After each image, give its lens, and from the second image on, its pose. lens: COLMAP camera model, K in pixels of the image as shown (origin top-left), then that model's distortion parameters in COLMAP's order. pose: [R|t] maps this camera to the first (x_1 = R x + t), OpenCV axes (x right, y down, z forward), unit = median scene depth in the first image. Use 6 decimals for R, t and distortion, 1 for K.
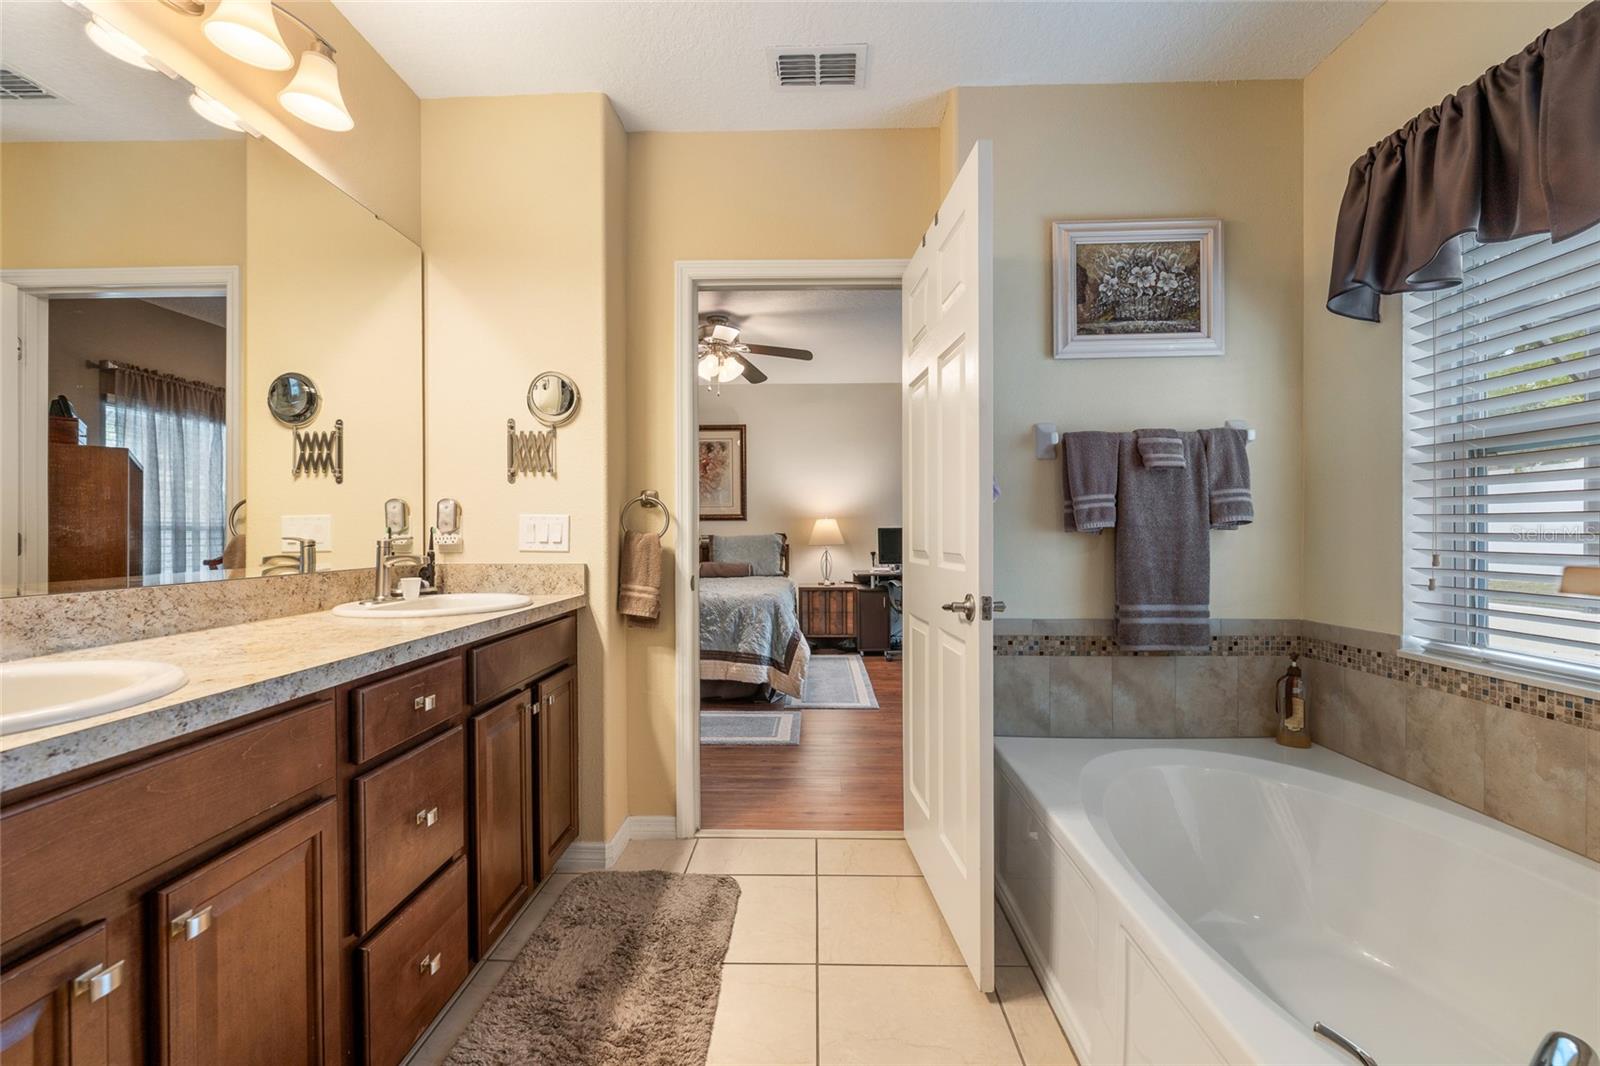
lens RADIAL K [[655.9, 0, 807.1], [0, 655.9, 527.5], [0, 0, 1]] dist [0.000614, -0.000191]
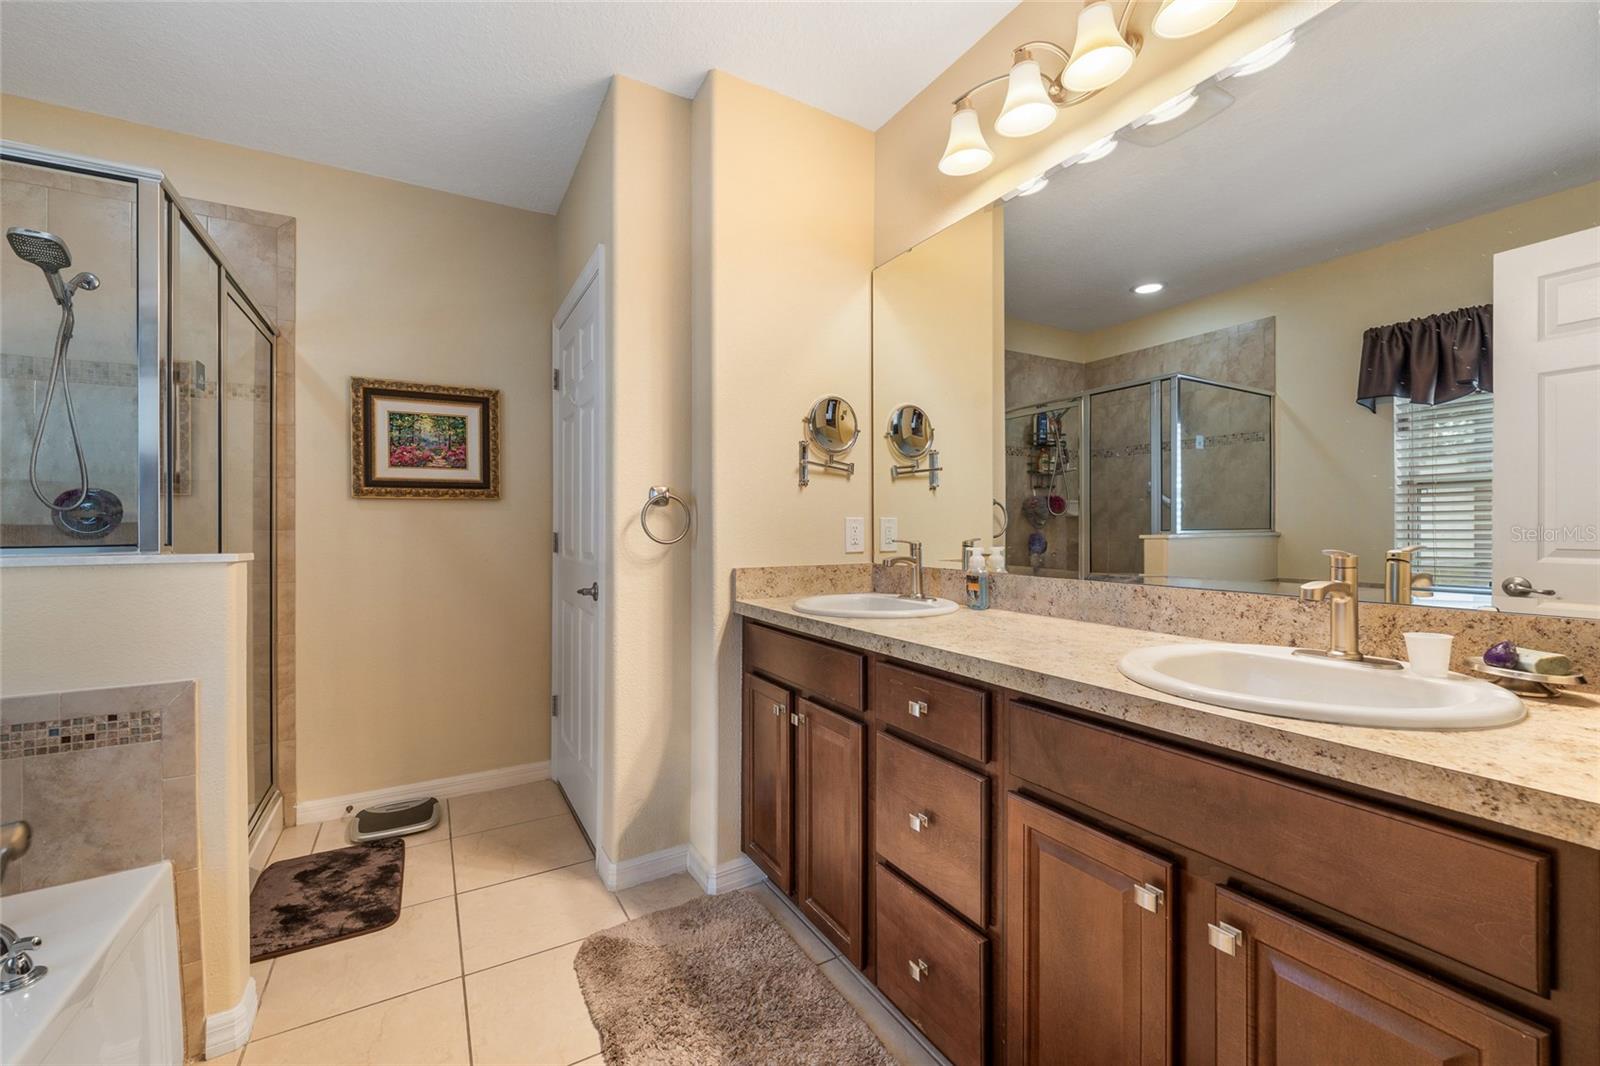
lens RADIAL K [[655.9, 0, 807.1], [0, 655.9, 527.5], [0, 0, 1]] dist [0.000614, -0.000191]
pose [[-0.850237, 0.001962, -0.526397, 0.098232], [0.003849, 0.999989, -0.002489, -0.011458], [0.526386, -0.004142, -0.850235, 1.764695]]
